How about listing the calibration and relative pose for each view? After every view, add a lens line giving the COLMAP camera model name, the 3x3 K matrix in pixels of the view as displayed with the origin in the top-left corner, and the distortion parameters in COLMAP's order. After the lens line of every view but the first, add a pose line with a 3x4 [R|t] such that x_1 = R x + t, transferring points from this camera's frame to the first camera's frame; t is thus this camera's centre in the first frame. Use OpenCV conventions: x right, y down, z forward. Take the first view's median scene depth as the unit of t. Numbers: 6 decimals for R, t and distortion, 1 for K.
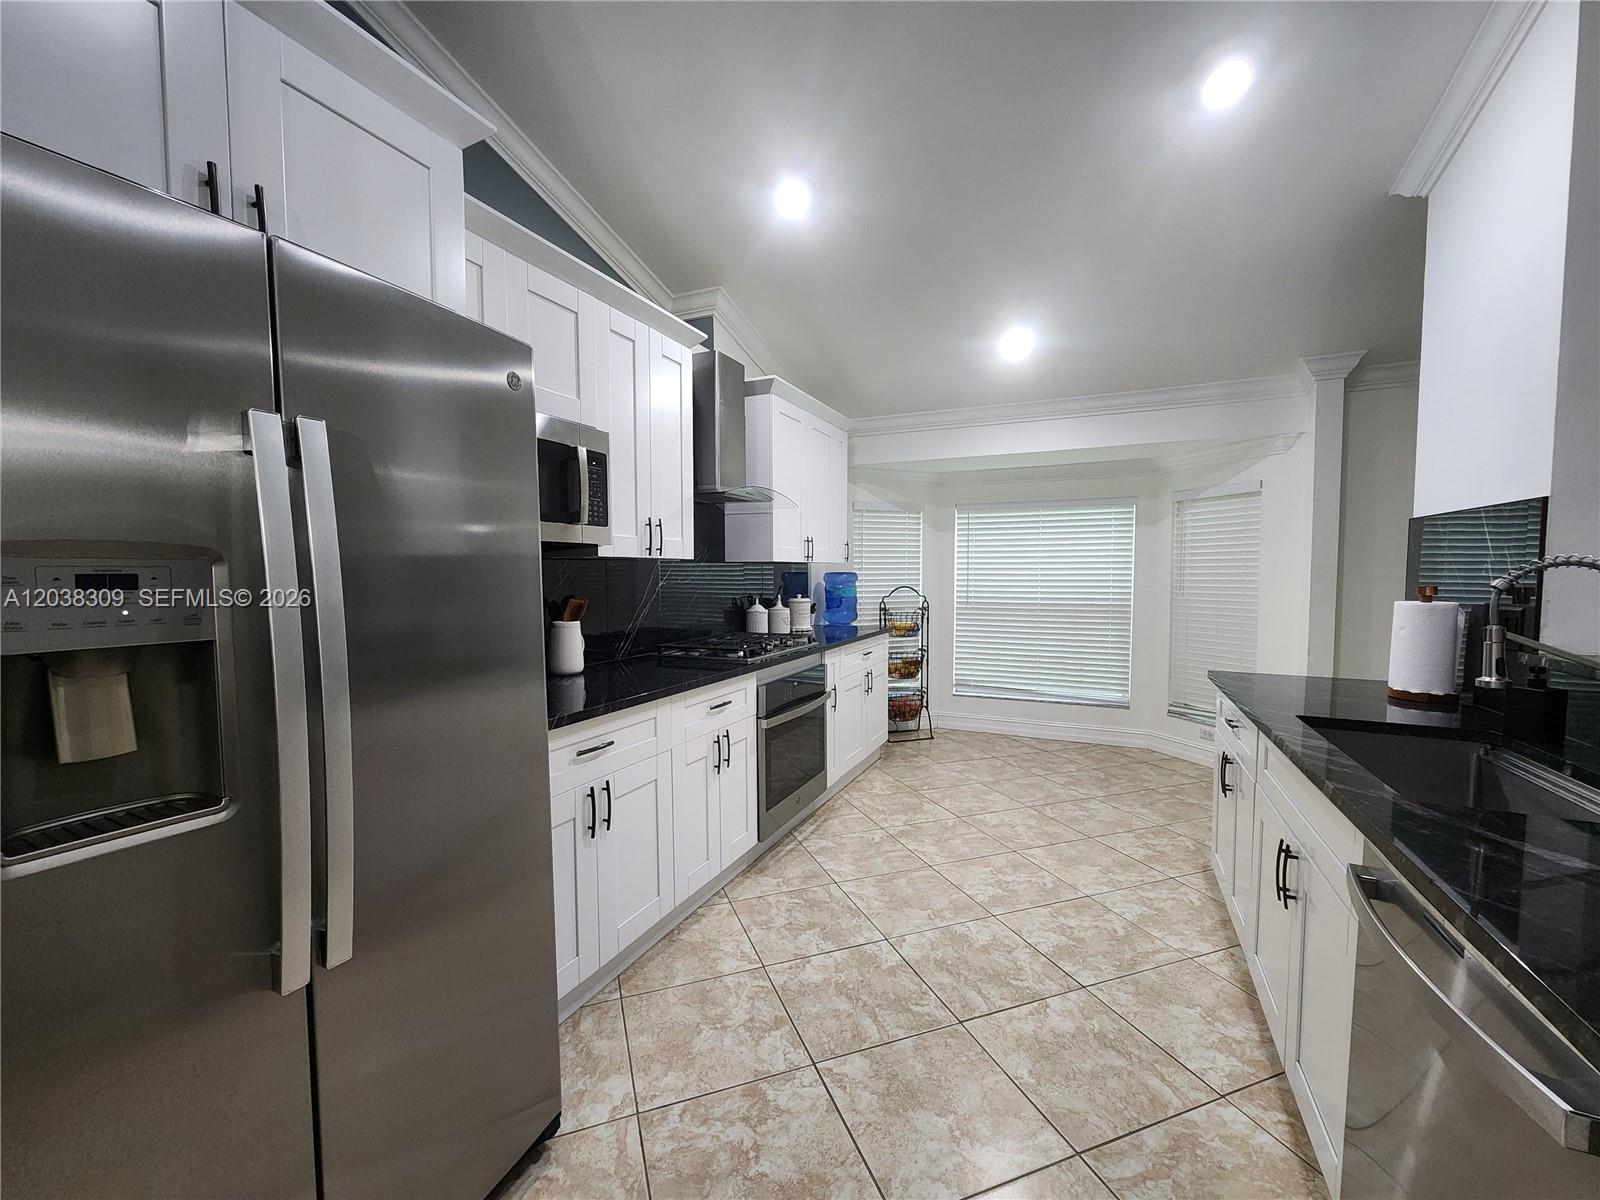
lens RADIAL K [[654.6, 0, 799.7], [0, 654.6, 605.1], [0, 0, 1]] dist [0.002847, -0.001309]
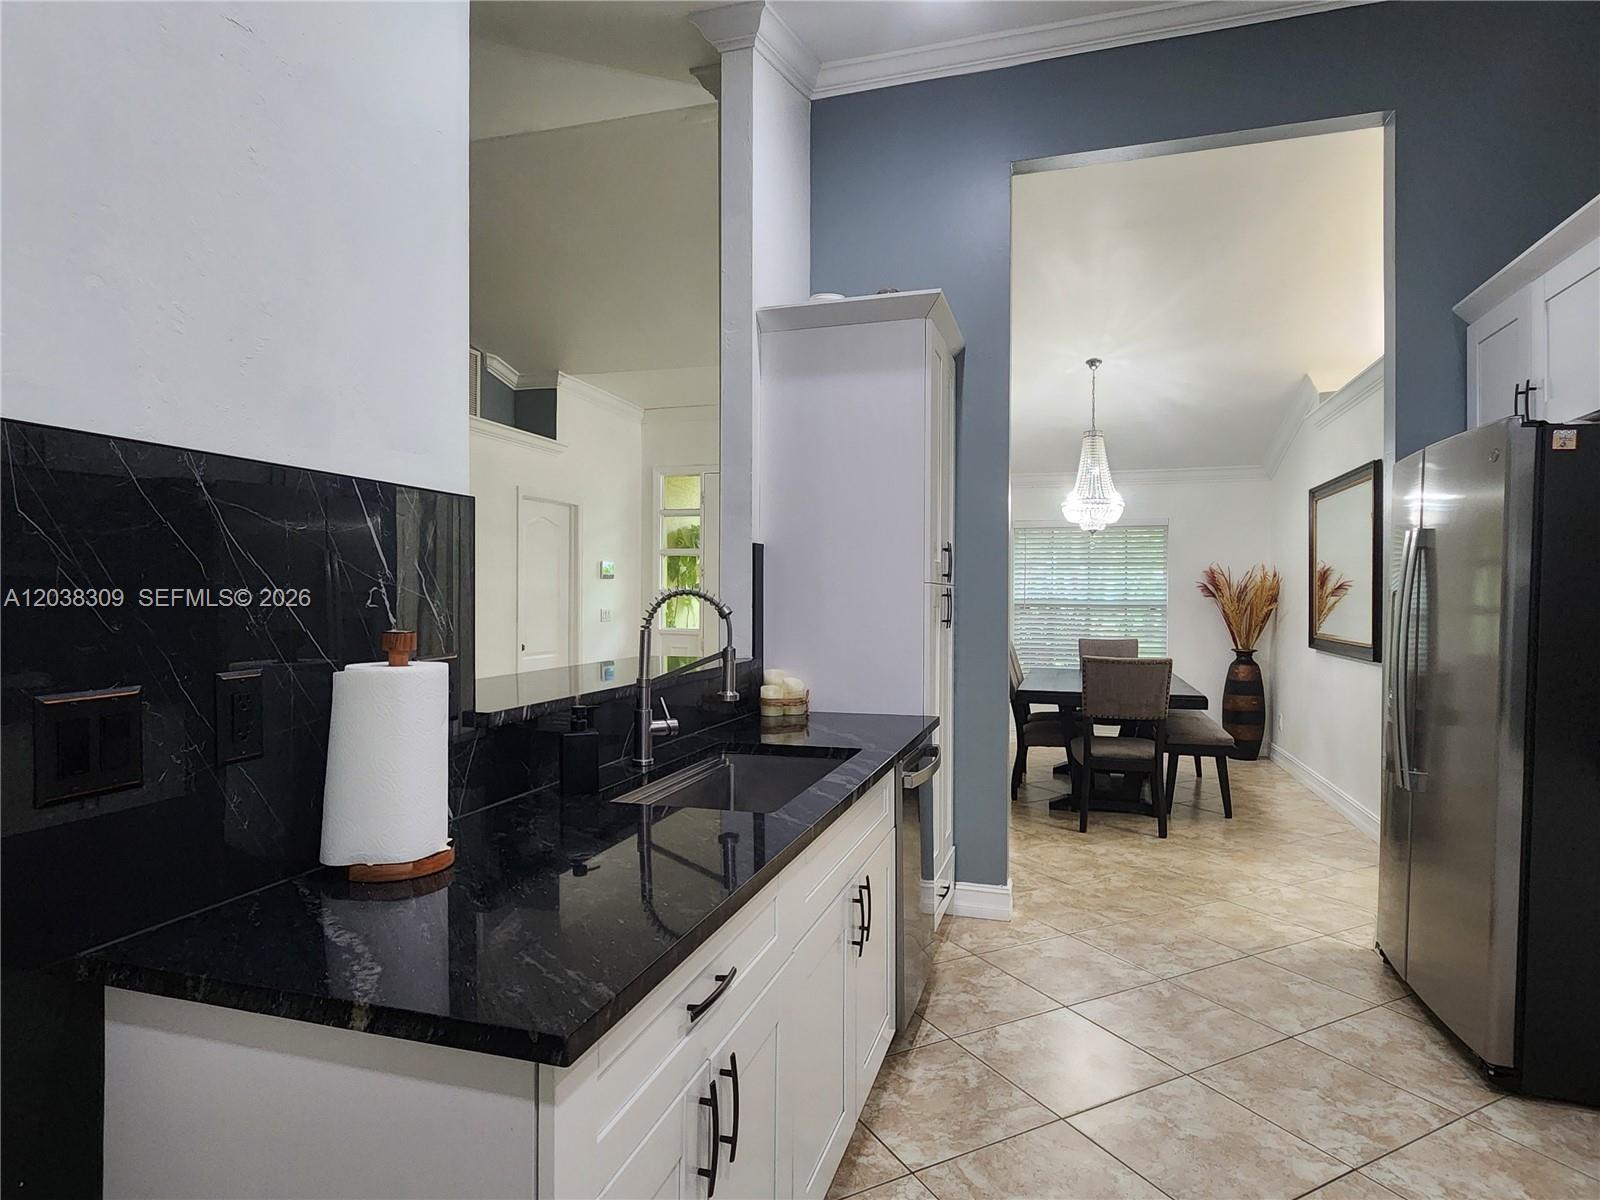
lens RADIAL K [[890.8, 0, 800.4], [0, 890.8, 601.8], [0, 0, 1]] dist [0.002042, -0.000595]
pose [[-0.991813, -0.002029, -0.127679, 0.529389], [-0.009647, 0.998207, 0.059075, -0.065438], [0.127331, 0.059823, -0.990055, 1.192960]]
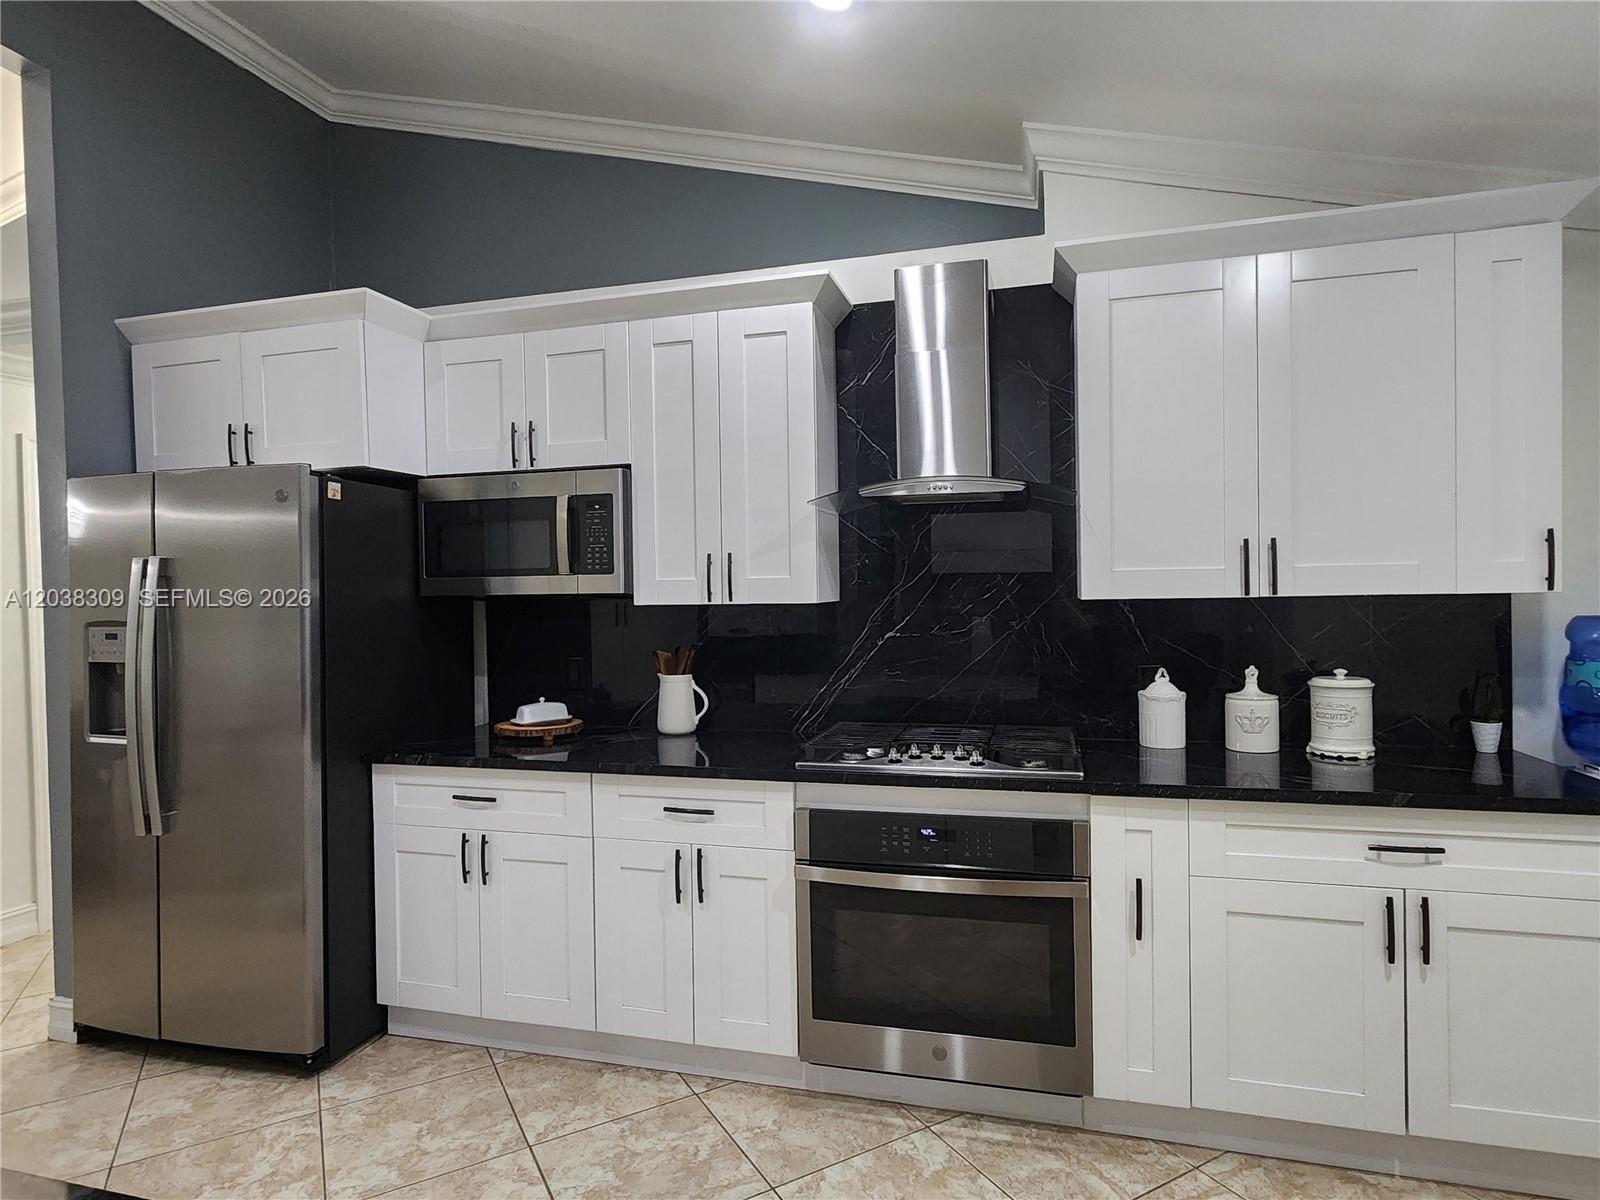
lens RADIAL K [[890.8, 0, 799.0], [0, 890.8, 602.2], [0, 0, 1]] dist [0.002042, -0.000595]
pose [[0.163839, 0.017420, -0.986333, 0.746266], [-0.033414, 0.999368, 0.012100, -0.080457], [0.985921, 0.030975, 0.164318, 0.821512]]
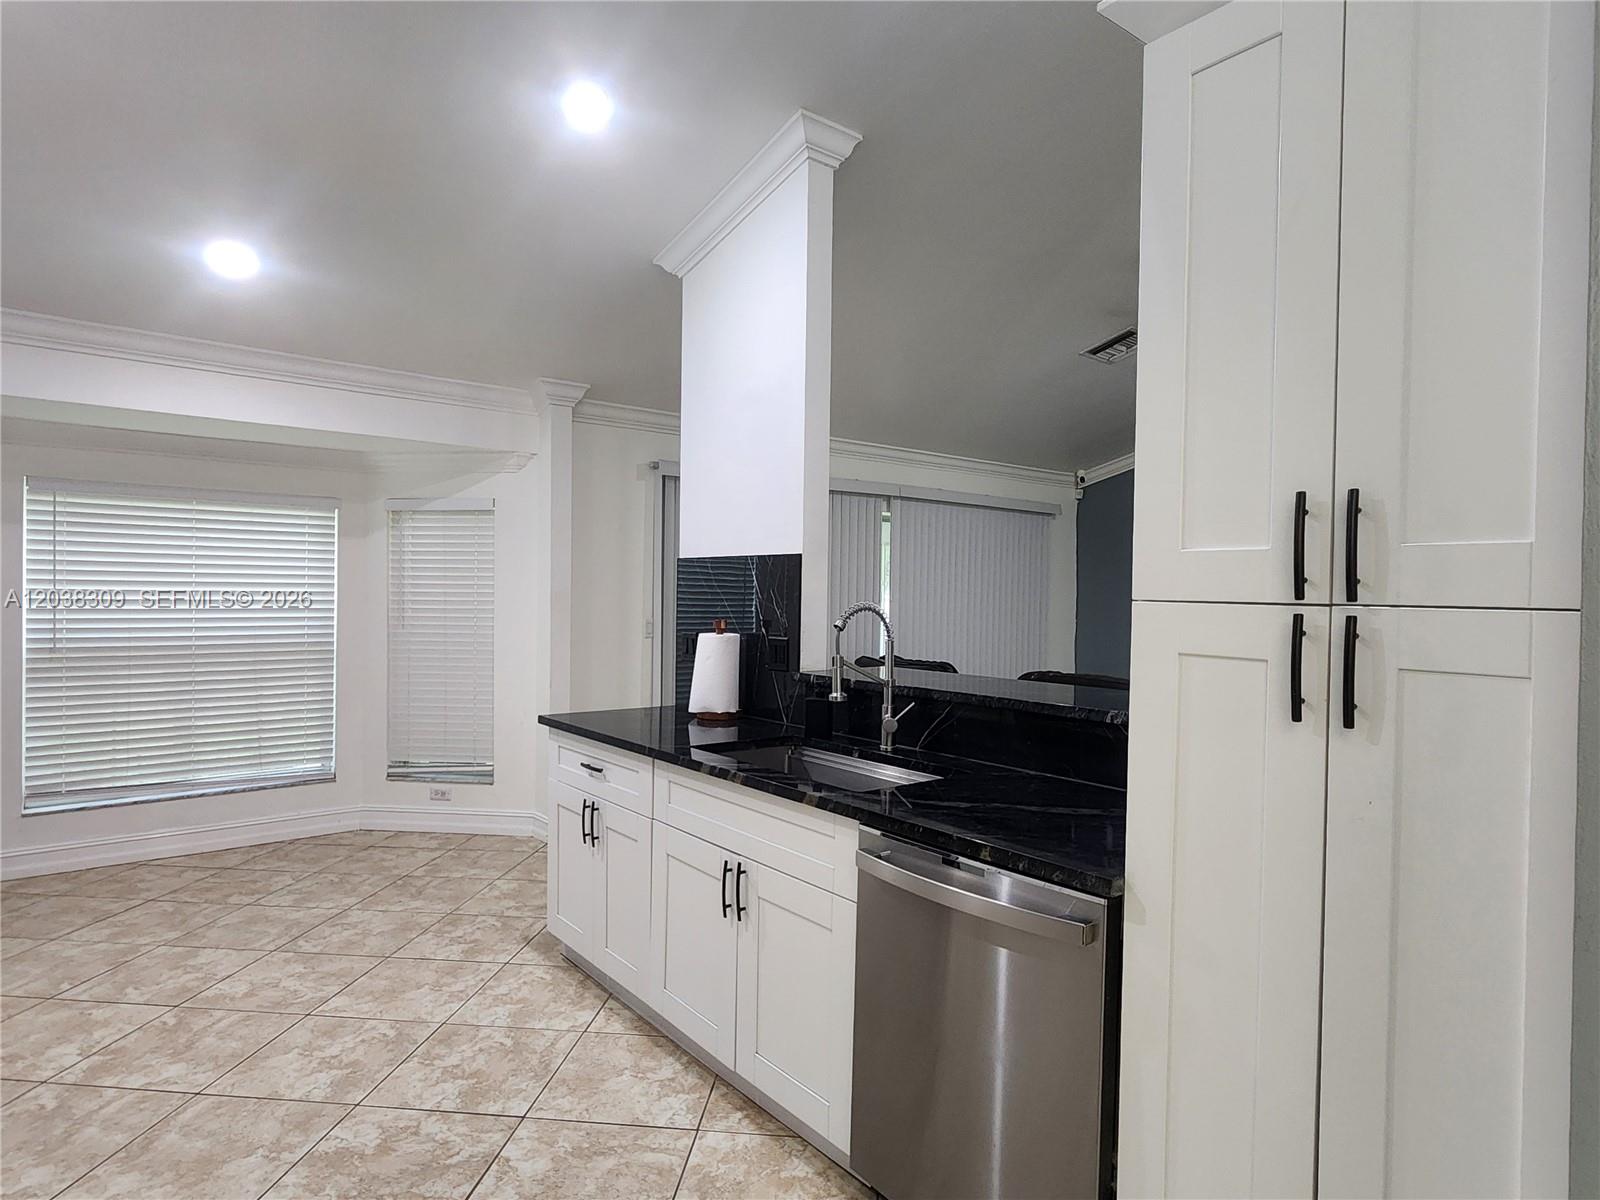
lens RADIAL K [[890.8, 0, 800.2], [0, 890.8, 604.1], [0, 0, 1]] dist [0.002042, -0.000595]
pose [[0.440508, -0.006654, 0.897724, -0.288234], [0.033320, 0.999405, -0.008942, -0.027429], [-0.897130, 0.033851, 0.440468, 0.120721]]
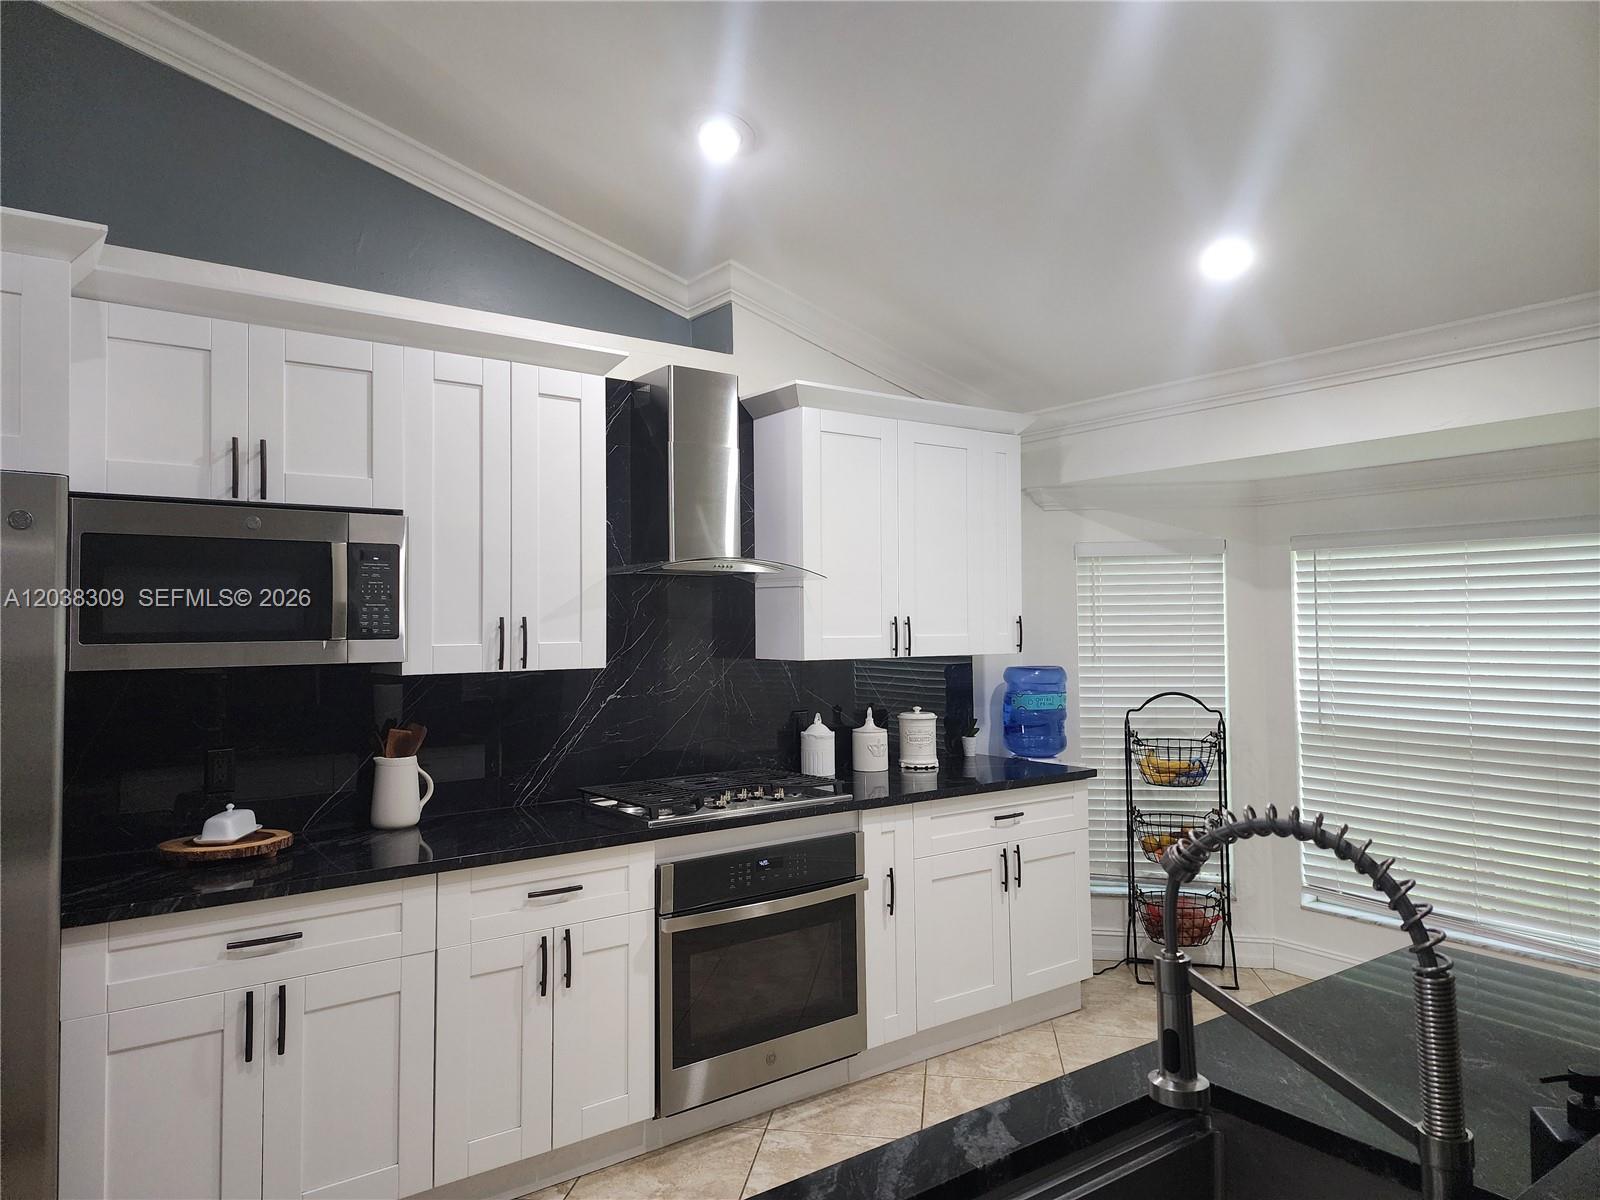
lens RADIAL K [[1061.2, 0, 790.8], [0, 1061.2, 579.5], [0, 0, 1]] dist [0.080283, -0.072046]
pose [[0.874128, -0.023153, -0.485143, 0.558329], [-0.020057, 0.996290, -0.083686, -0.072225], [0.485281, 0.082882, 0.870421, 0.099911]]
